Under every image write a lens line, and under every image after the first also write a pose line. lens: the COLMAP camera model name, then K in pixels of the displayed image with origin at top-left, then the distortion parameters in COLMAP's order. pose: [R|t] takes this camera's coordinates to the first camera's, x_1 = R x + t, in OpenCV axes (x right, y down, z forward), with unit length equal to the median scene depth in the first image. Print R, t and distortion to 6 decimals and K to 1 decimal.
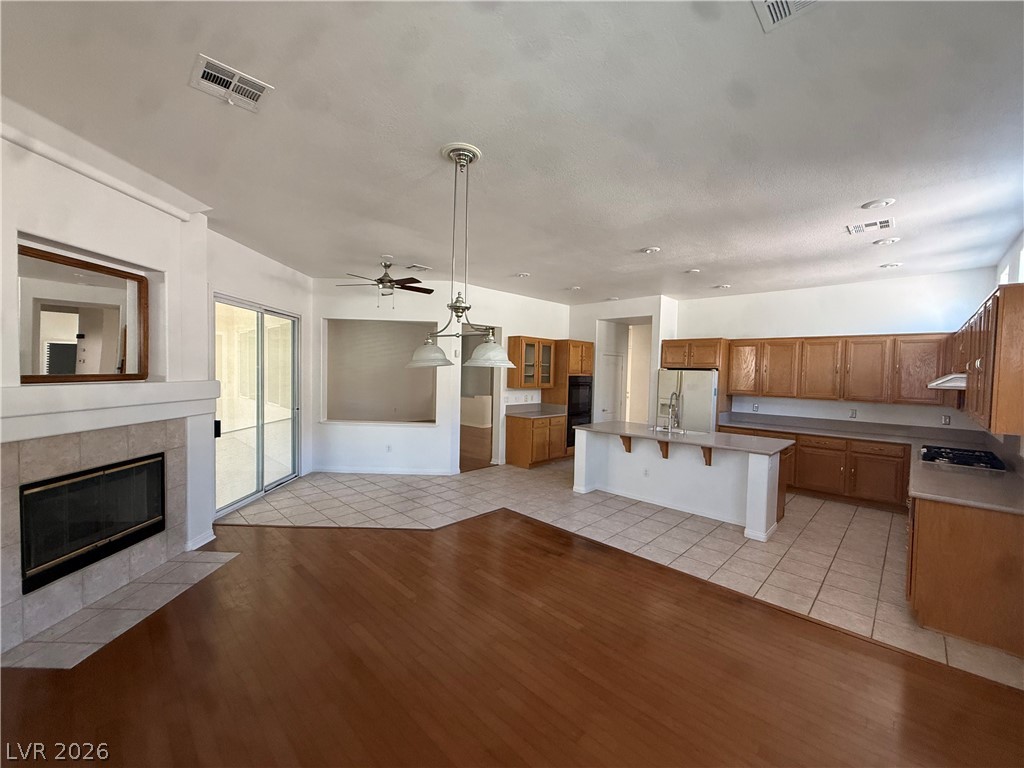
lens RADIAL K [[408.8, 0, 512.1], [0, 408.8, 385.8], [0, 0, 1]] dist [-0.000450, 0.000233]
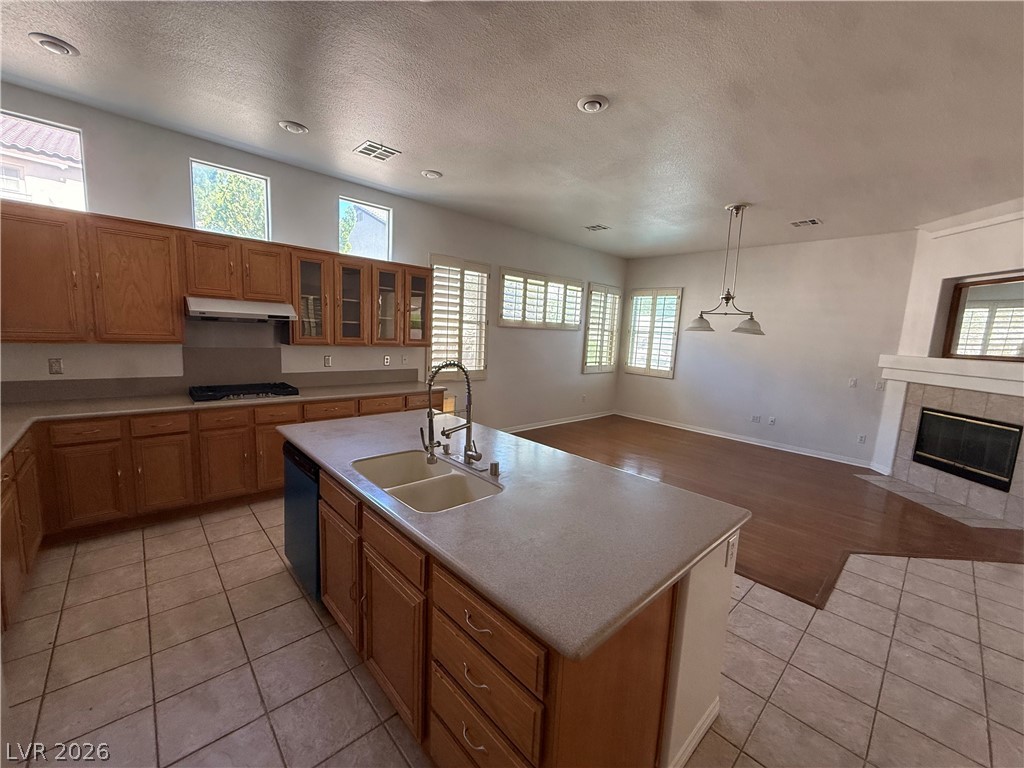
lens RADIAL K [[408.8, 0, 511.7], [0, 408.8, 386.0], [0, 0, 1]] dist [-0.000450, 0.000233]
pose [[-0.996604, -0.075443, 0.033001, 0.274616], [-0.068734, 0.982844, 0.171150, -0.022611], [-0.045347, 0.168301, -0.984692, 1.115080]]
